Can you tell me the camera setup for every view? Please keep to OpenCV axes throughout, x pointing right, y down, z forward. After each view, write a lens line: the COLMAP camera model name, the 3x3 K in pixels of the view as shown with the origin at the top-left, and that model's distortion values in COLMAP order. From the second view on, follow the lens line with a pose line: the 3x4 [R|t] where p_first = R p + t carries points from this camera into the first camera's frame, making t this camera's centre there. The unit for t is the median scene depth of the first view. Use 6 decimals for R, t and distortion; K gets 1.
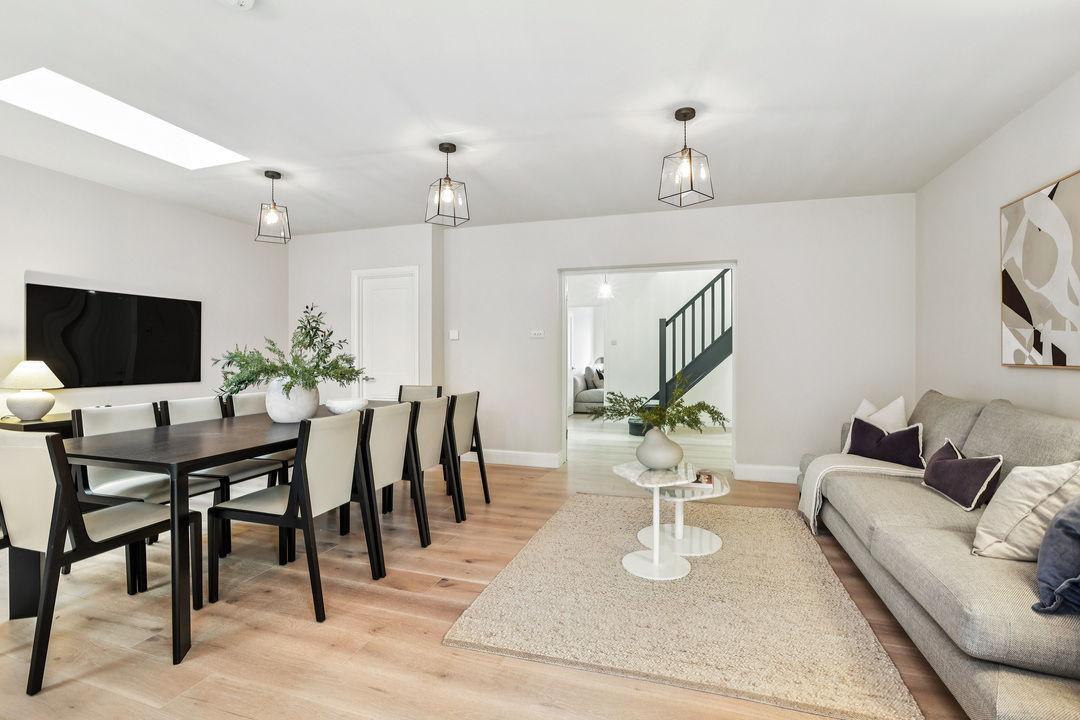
lens RADIAL K [[505.2, 0, 534.6], [0, 505.2, 363.5], [0, 0, 1]] dist [-0.033859, 0.012652]
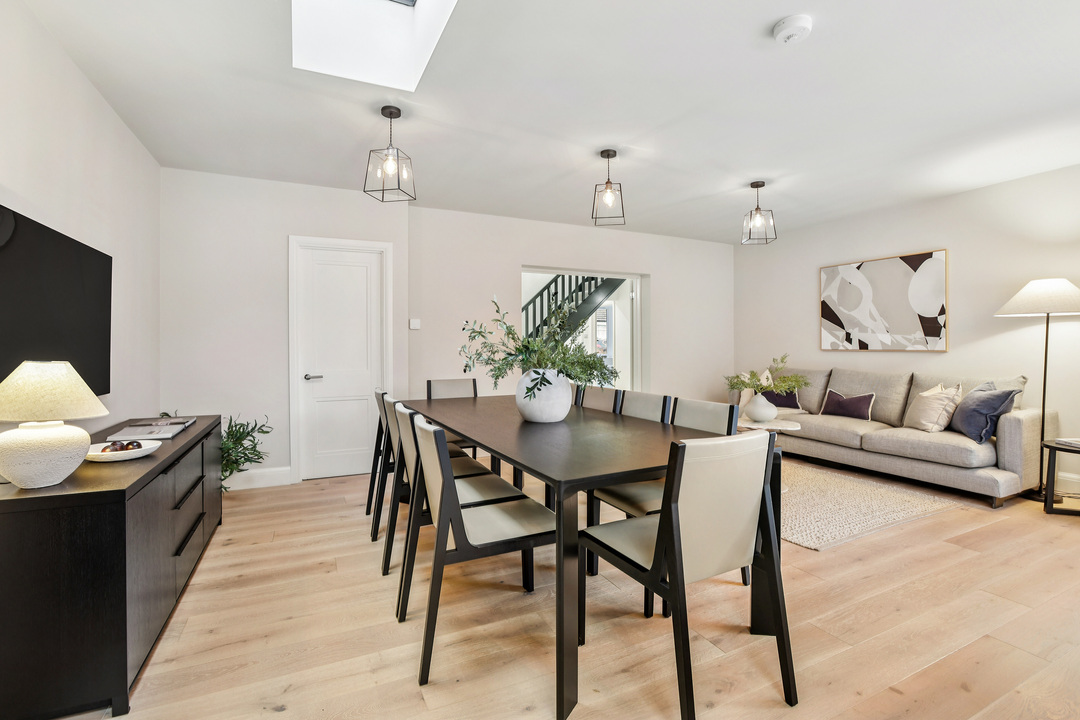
lens RADIAL K [[505.2, 0, 535.0], [0, 505.2, 353.7], [0, 0, 1]] dist [-0.033859, 0.012652]
pose [[0.736162, -0.008103, 0.676757, -1.275185], [0.010709, 0.999943, 0.000324, 0.005199], [-0.676721, 0.007009, 0.736206, 0.354505]]
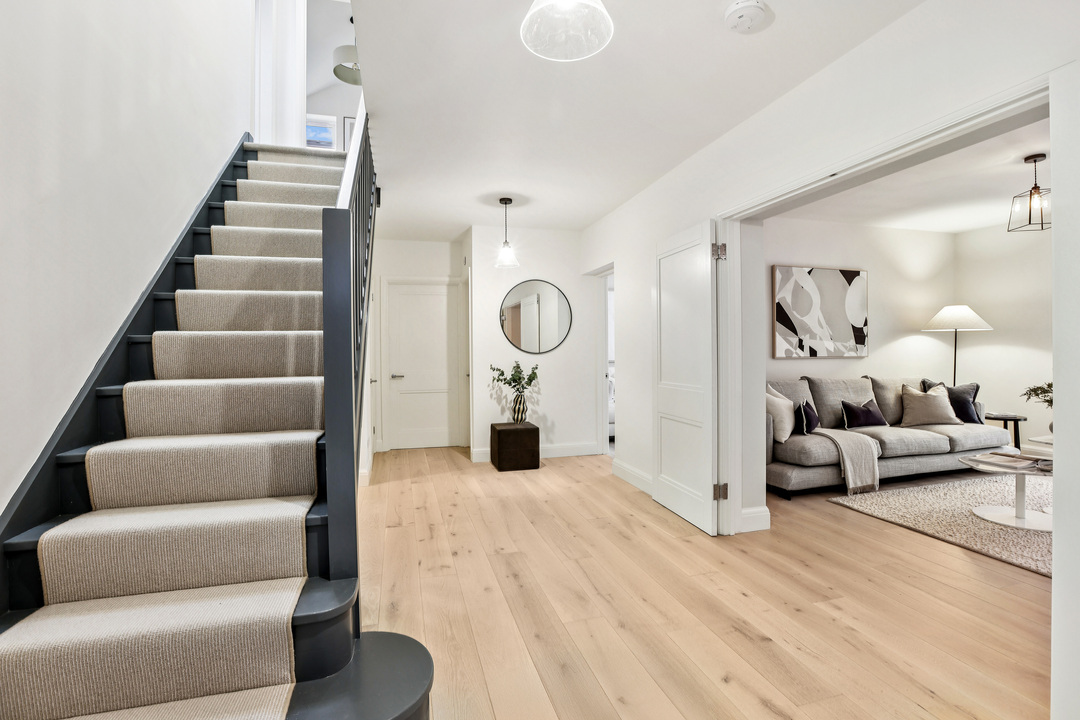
lens RADIAL K [[505.2, 0, 542.5], [0, 505.2, 359.3], [0, 0, 1]] dist [-0.033859, 0.012652]
pose [[-0.558411, 0.006362, 0.829540, -0.037662], [0.026341, 0.999602, 0.010065, -0.033109], [-0.829146, 0.027472, -0.558357, 2.847917]]
